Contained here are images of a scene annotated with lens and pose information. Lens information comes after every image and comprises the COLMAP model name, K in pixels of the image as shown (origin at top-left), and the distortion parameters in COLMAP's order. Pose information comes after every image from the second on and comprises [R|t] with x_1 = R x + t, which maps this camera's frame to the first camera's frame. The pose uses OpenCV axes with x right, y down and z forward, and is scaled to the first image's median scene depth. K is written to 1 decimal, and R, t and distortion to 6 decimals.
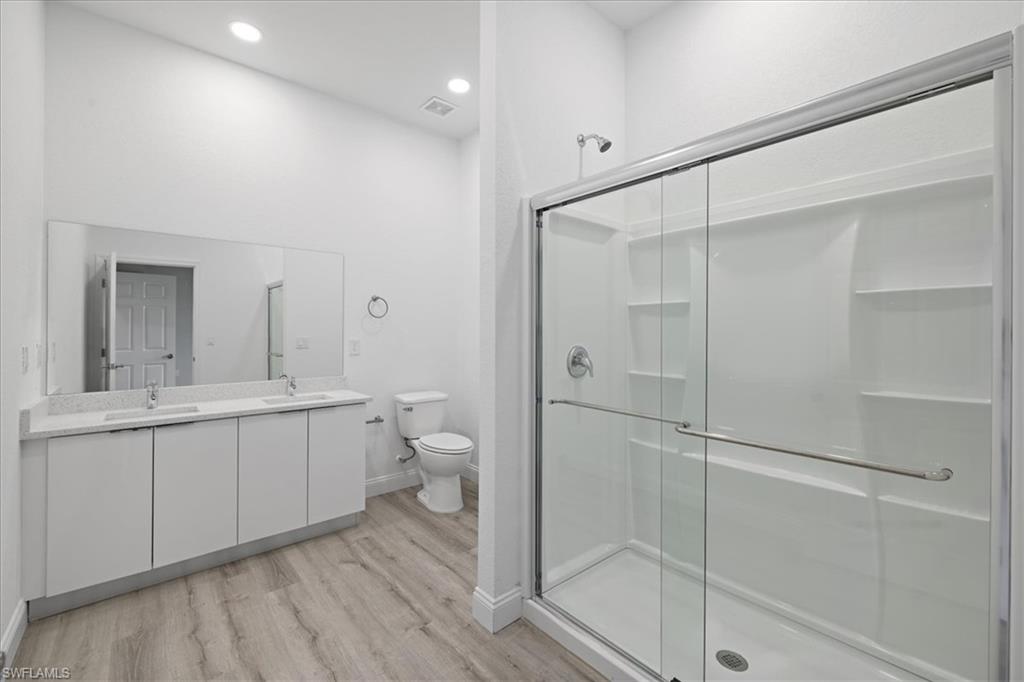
lens RADIAL K [[420.0, 0, 508.6], [0, 420.0, 333.4], [0, 0, 1]] dist [0.006484, -0.000836]
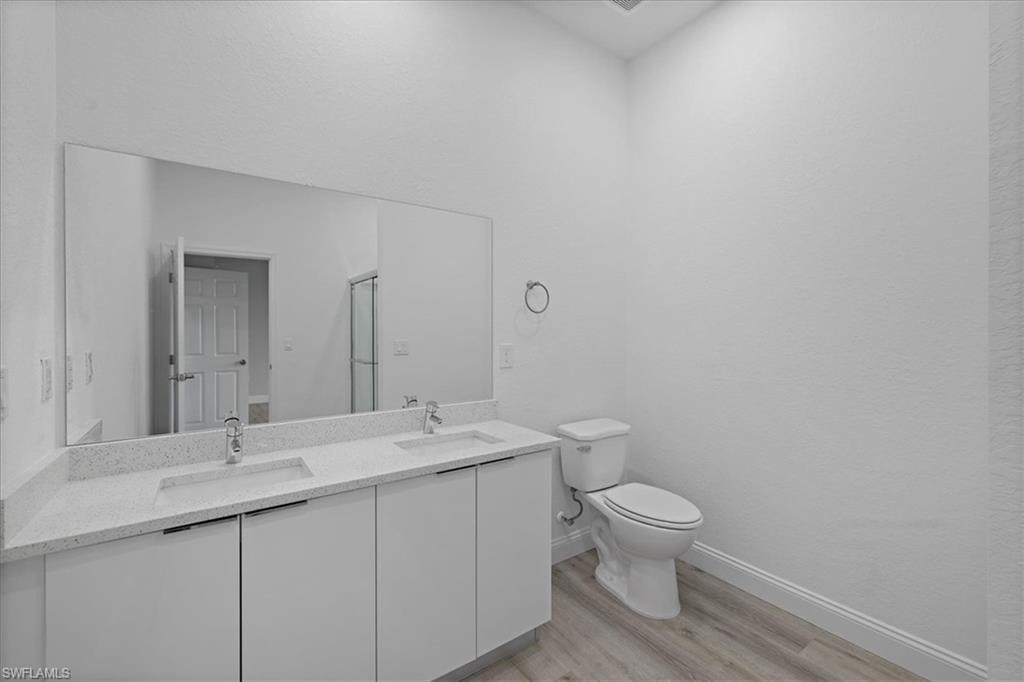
lens RADIAL K [[420.0, 0, 515.1], [0, 420.0, 341.9], [0, 0, 1]] dist [0.006484, -0.000836]
pose [[0.995793, -0.002100, -0.091606, -0.274546], [0.003515, 0.999877, 0.015281, -0.001599], [0.091562, -0.015539, 0.995678, 0.309888]]
